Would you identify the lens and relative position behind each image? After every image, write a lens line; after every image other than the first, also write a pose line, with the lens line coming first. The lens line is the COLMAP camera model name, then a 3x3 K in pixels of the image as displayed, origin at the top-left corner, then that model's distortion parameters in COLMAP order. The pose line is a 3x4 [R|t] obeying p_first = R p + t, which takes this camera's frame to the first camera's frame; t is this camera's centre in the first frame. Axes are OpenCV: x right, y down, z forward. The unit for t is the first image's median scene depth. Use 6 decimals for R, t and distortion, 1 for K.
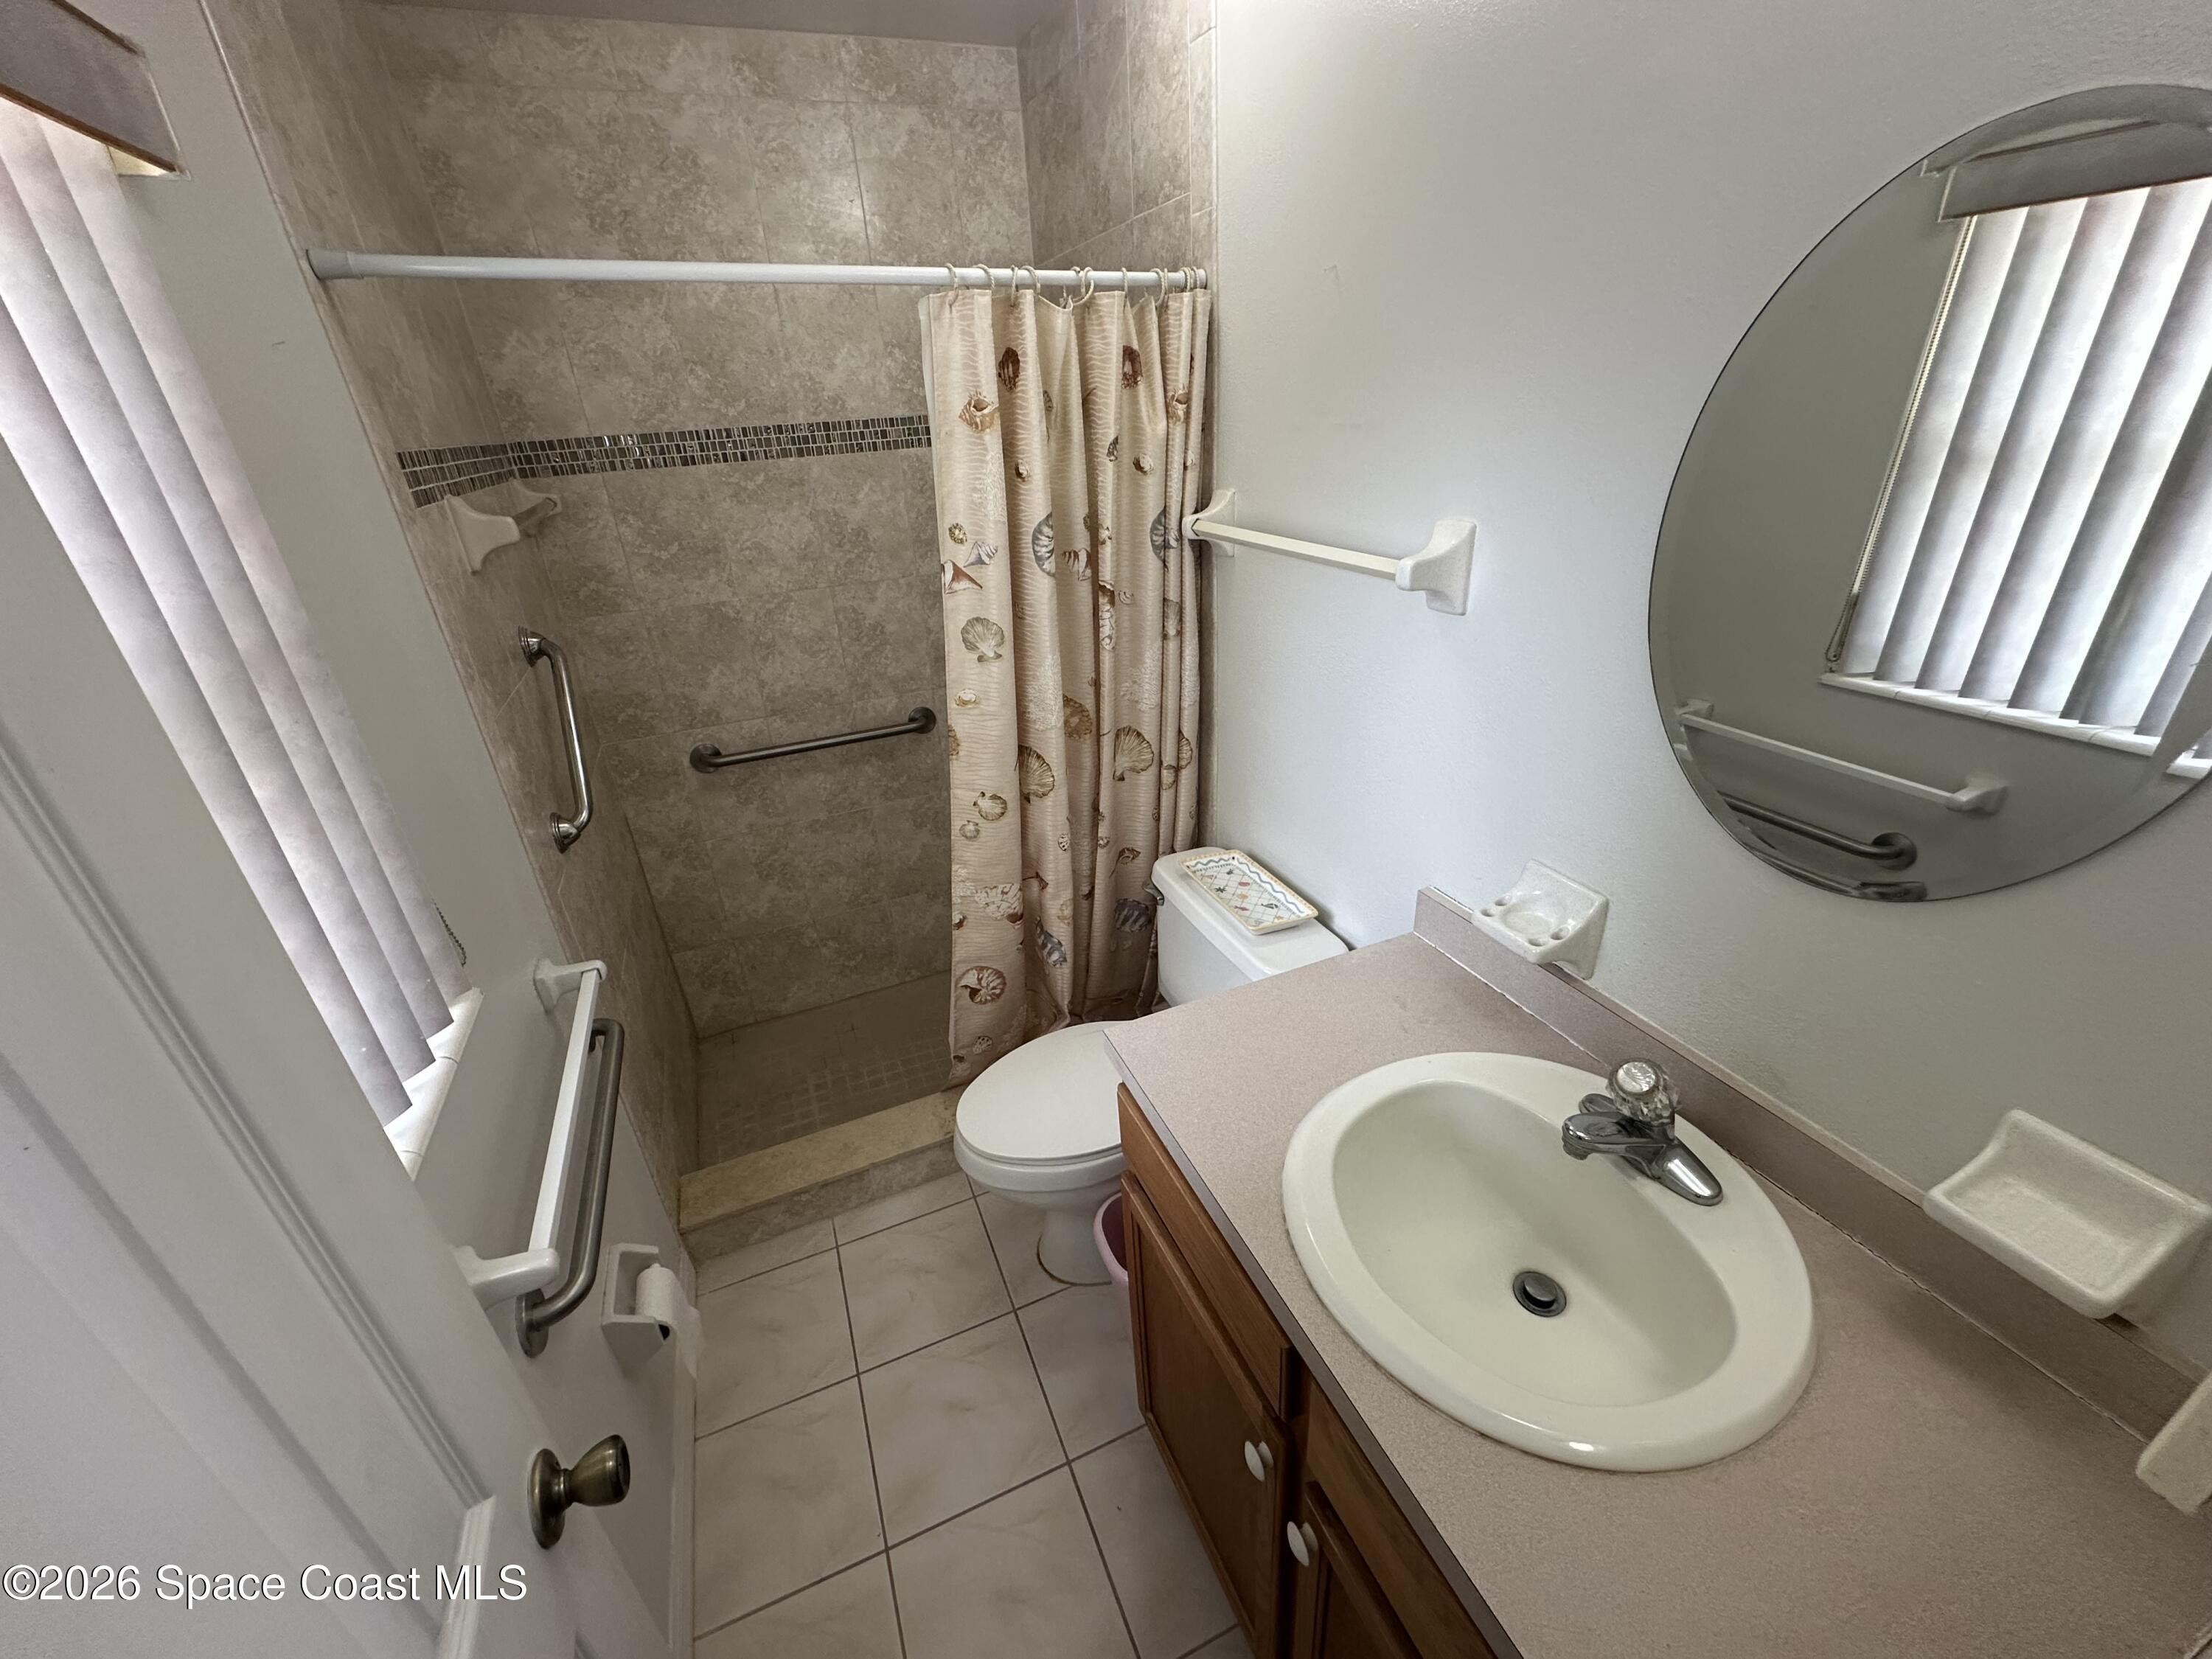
lens RADIAL K [[881.4, 0, 1105.7], [0, 881.4, 828.4], [0, 0, 1]] dist [-0.004218, 0.001277]
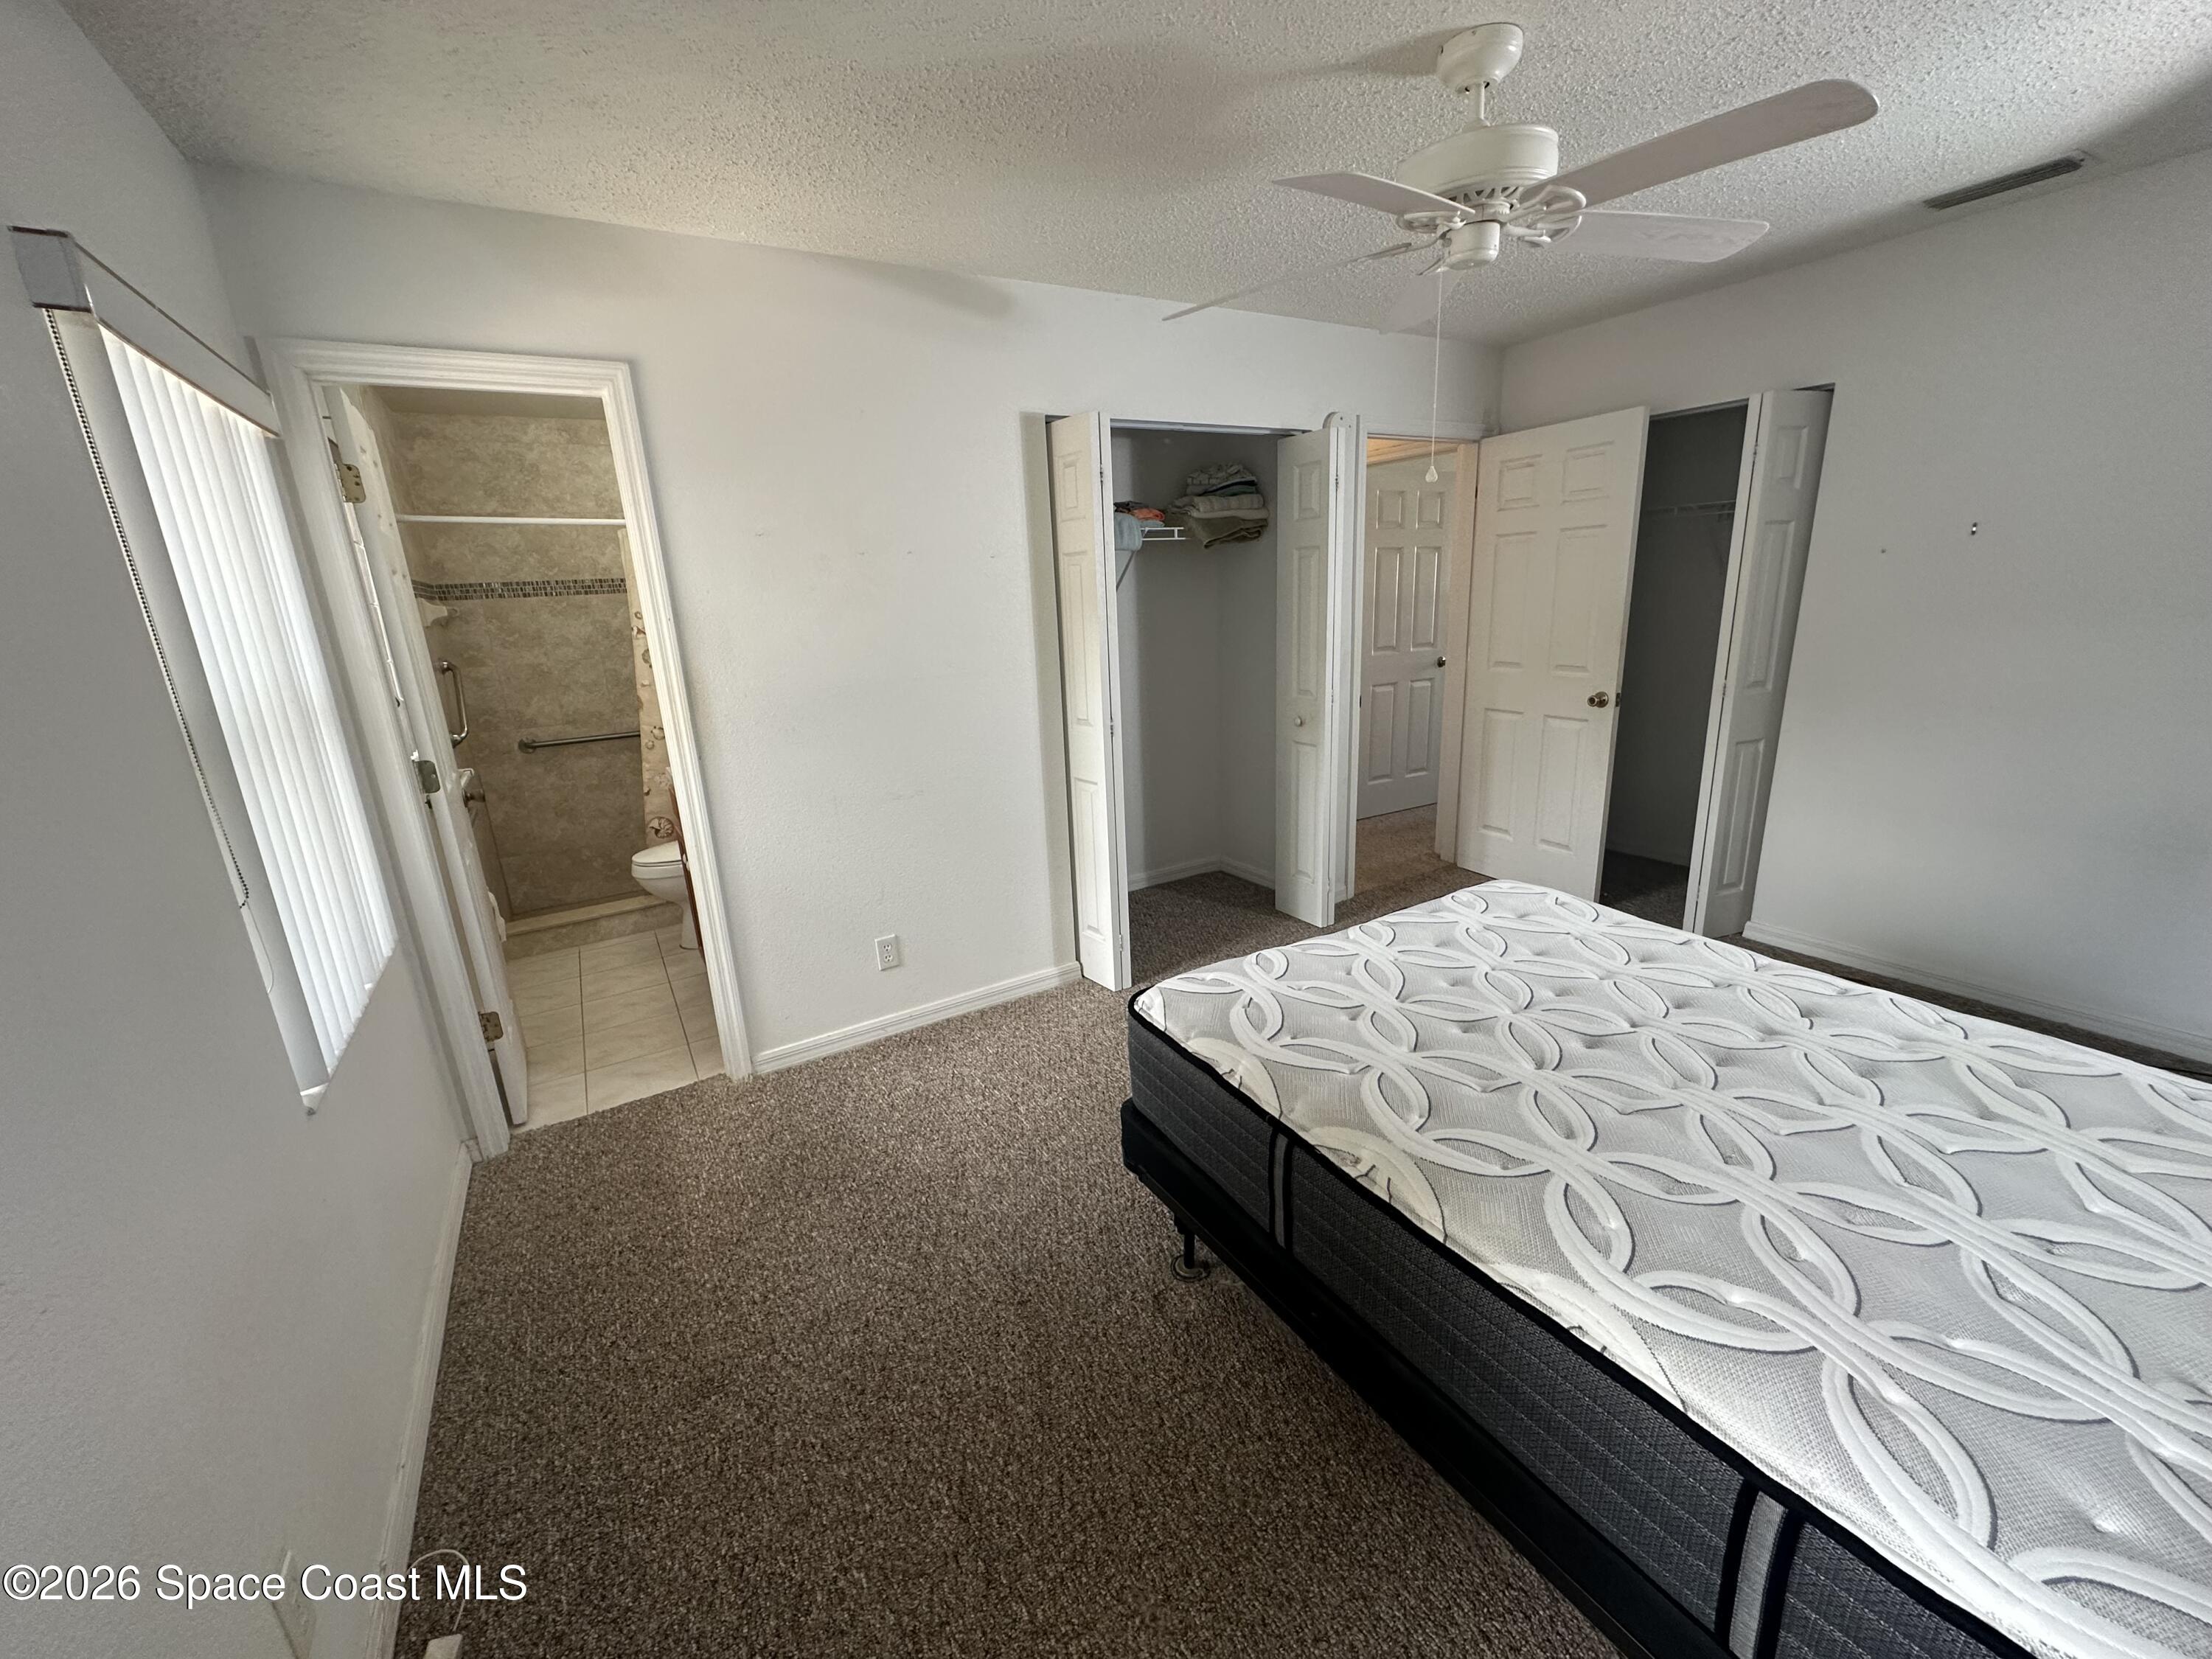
lens RADIAL K [[881.4, 0, 1106.2], [0, 881.4, 829.2], [0, 0, 1]] dist [-0.004218, 0.001277]
pose [[0.989442, -0.030054, 0.141779, 0.551197], [0.056162, 0.981336, -0.183919, 0.565716], [-0.133605, 0.189940, 0.972663, -1.063793]]
